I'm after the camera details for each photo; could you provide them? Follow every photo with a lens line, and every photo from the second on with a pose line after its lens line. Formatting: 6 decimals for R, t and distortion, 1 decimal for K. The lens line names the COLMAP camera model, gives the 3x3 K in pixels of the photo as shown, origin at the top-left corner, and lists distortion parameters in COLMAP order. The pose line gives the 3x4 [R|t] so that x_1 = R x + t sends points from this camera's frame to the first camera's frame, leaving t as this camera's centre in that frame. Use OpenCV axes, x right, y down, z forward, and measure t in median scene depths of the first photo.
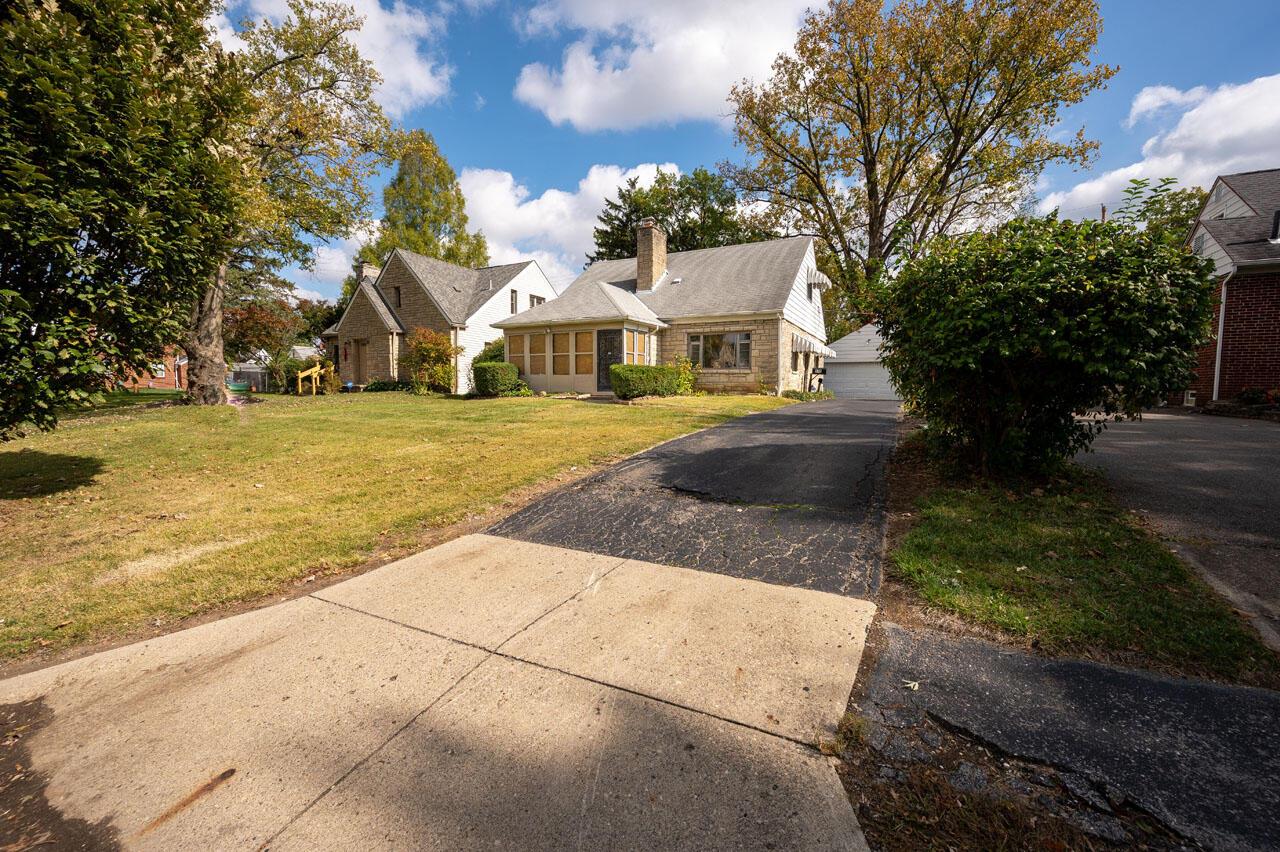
lens RADIAL K [[521.1, 0, 644.9], [0, 521.1, 432.0], [0, 0, 1]] dist [-0.009292, -0.000419]
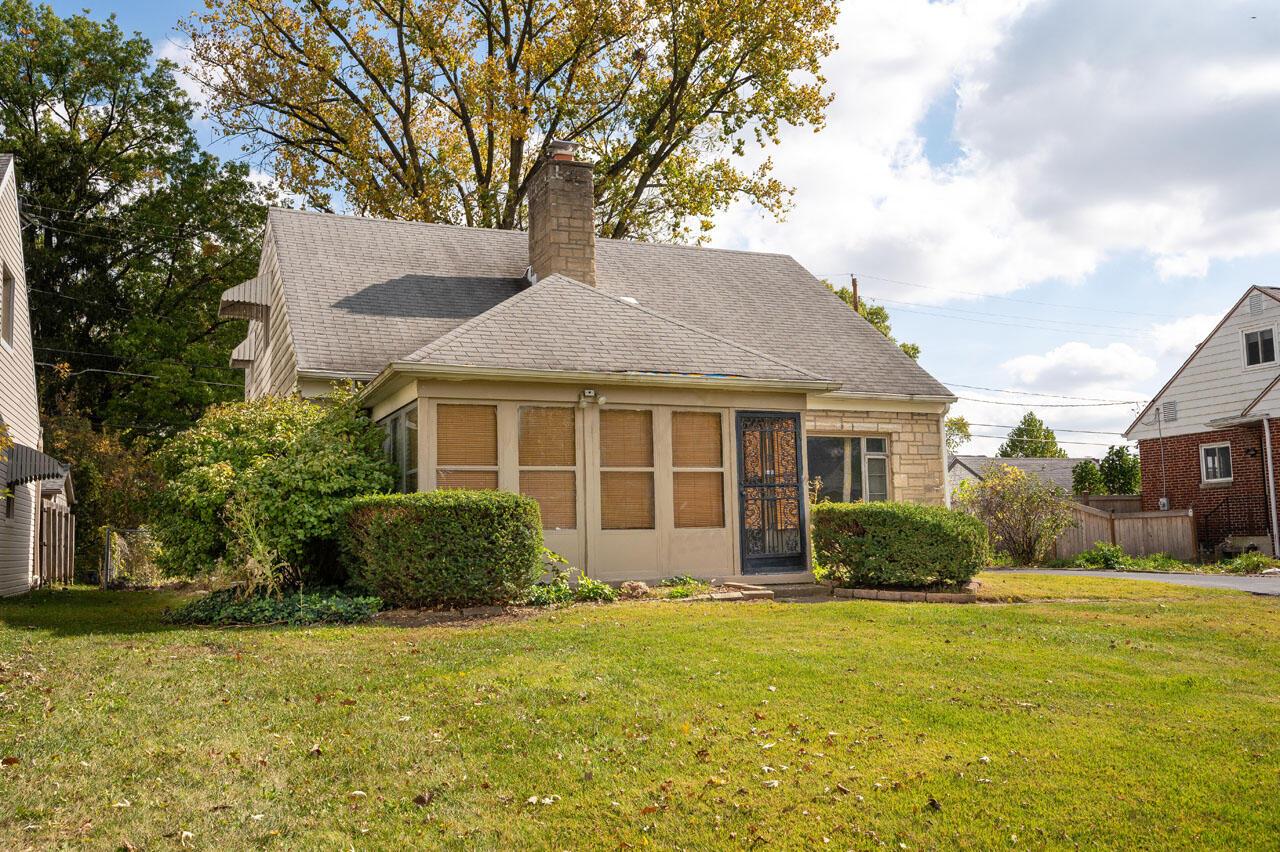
lens RADIAL K [[1113.8, 0, 639.0], [0, 1113.8, 426.6], [0, 0, 1]] dist [-0.030941, -0.001157]
pose [[0.645218, 0.060995, 0.761560, -0.683035], [0.086824, 0.984496, -0.152411, -0.062228], [-0.759049, 0.164460, 0.629919, 0.503757]]
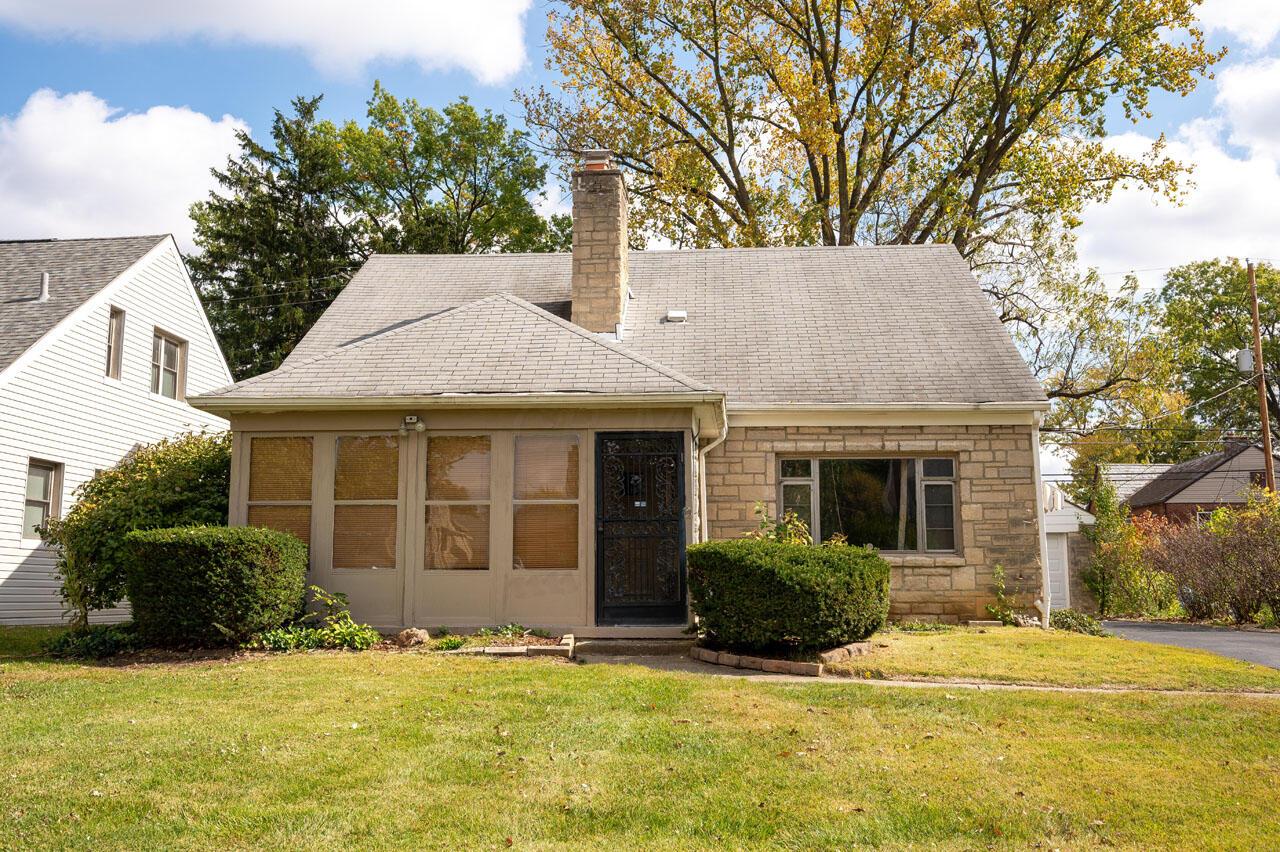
lens RADIAL K [[1113.8, 0, 646.7], [0, 1113.8, 428.2], [0, 0, 1]] dist [-0.030941, -0.001157]
pose [[0.918643, 0.049140, 0.392021, -0.303570], [0.037496, 0.976912, -0.210325, -0.048176], [-0.393305, 0.207913, 0.895591, 0.342891]]
